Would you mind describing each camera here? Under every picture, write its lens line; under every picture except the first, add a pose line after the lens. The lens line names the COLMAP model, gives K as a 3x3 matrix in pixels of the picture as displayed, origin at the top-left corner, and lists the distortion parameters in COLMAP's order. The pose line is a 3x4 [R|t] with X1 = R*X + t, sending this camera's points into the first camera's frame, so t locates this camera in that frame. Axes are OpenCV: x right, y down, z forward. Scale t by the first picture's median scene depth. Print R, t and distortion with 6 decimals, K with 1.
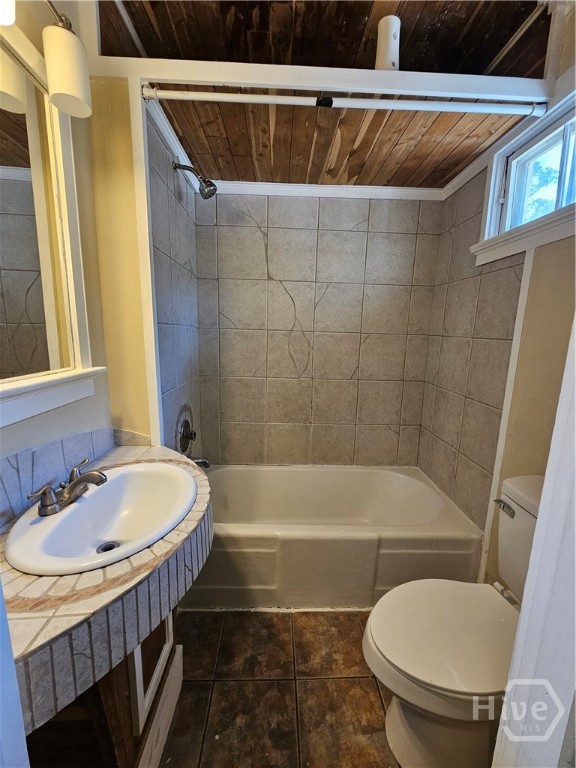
lens RADIAL K [[315.6, 0, 291.1], [0, 315.6, 389.8], [0, 0, 1]] dist [-0.004245, 0.002154]
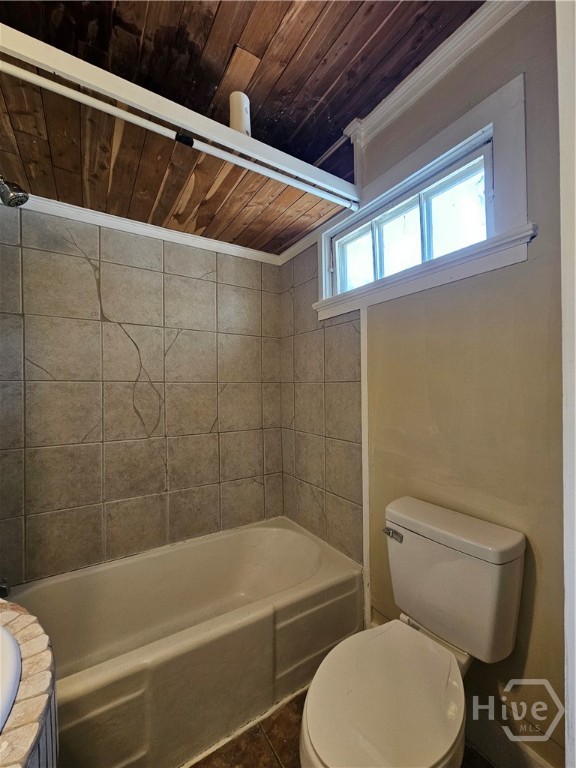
lens RADIAL K [[315.6, 0, 291.1], [0, 315.6, 389.8], [0, 0, 1]] dist [-0.004245, 0.002154]
pose [[0.859583, -0.035691, 0.509748, -0.094858], [0.125079, 0.981908, -0.142170, 0.004115], [-0.495451, 0.185966, 0.848496, 0.127198]]
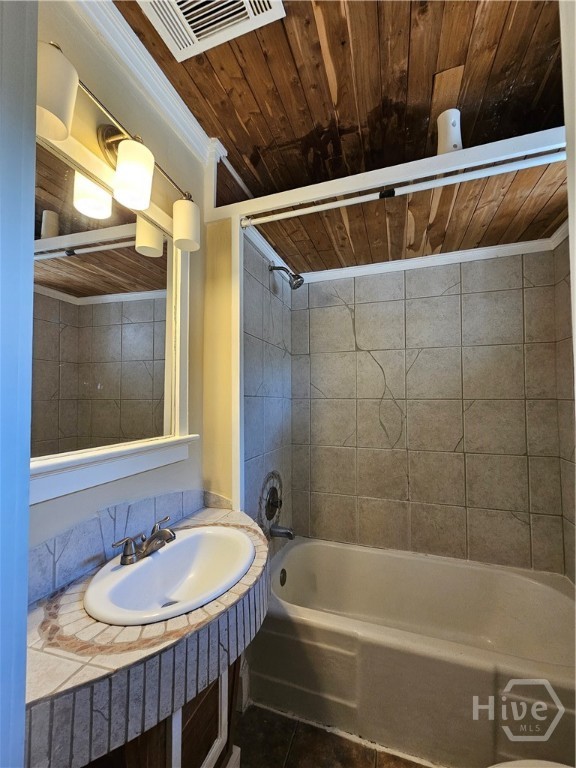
lens RADIAL K [[315.6, 0, 291.1], [0, 315.6, 389.8], [0, 0, 1]] dist [-0.004245, 0.002154]
pose [[0.934530, -0.039392, -0.353697, 0.113018], [-0.037095, 0.977659, -0.206896, -0.005256], [0.353945, 0.206471, 0.912191, 0.016078]]
